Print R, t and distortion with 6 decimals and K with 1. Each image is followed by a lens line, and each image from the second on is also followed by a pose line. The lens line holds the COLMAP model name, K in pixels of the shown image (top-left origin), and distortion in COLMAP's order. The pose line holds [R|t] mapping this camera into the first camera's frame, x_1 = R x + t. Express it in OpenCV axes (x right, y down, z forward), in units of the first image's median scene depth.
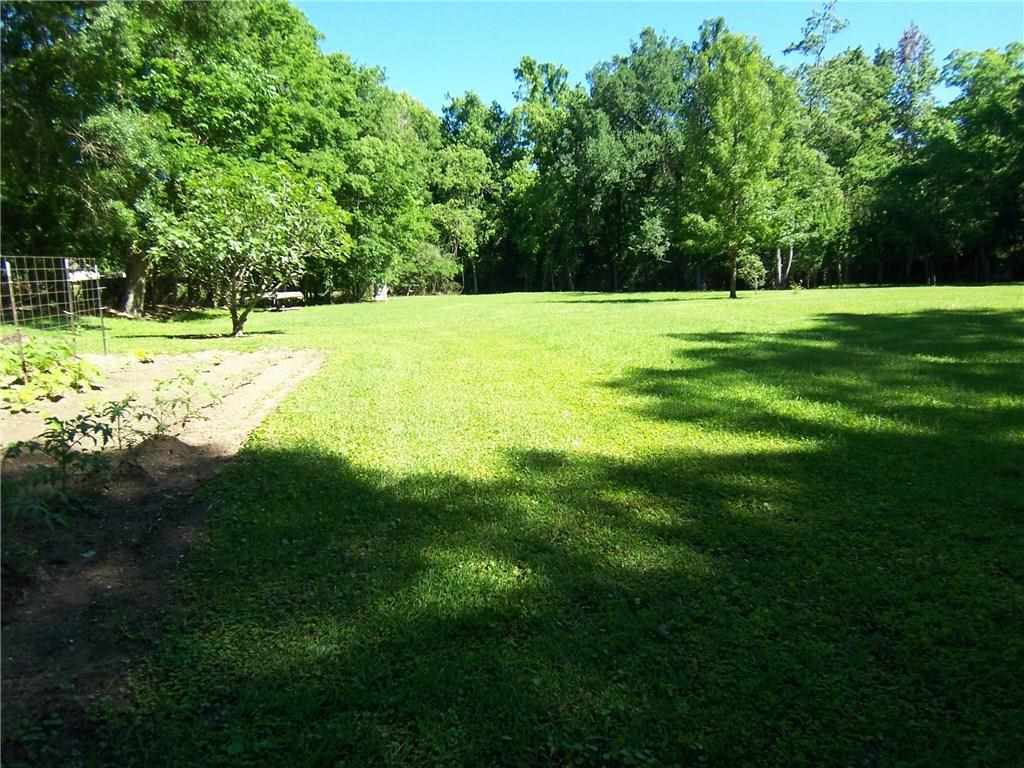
lens RADIAL K [[683.5, 0, 512.3], [0, 683.5, 389.5], [0, 0, 1]] dist [-0.047242, -0.004398]
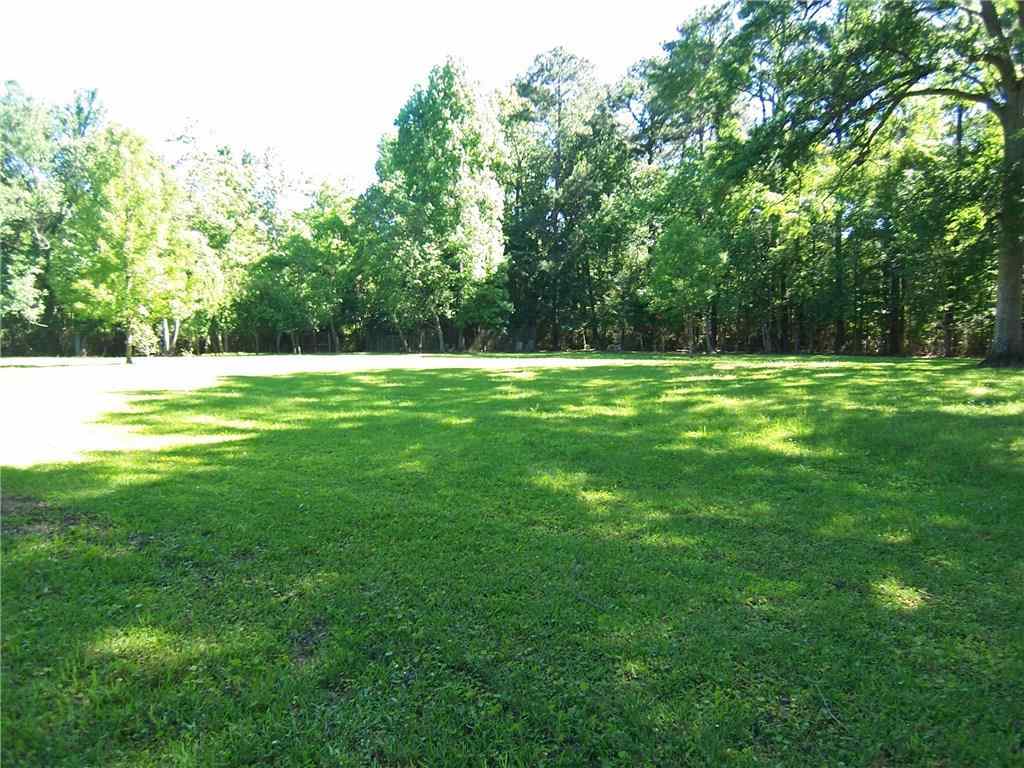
lens RADIAL K [[683.5, 0, 512.3], [0, 683.5, 389.5], [0, 0, 1]] dist [-0.047242, -0.004398]
pose [[0.650919, -0.015400, 0.758991, -0.060601], [0.090598, 0.994225, -0.057525, 0.014407], [-0.753721, 0.106207, 0.648555, -0.092129]]
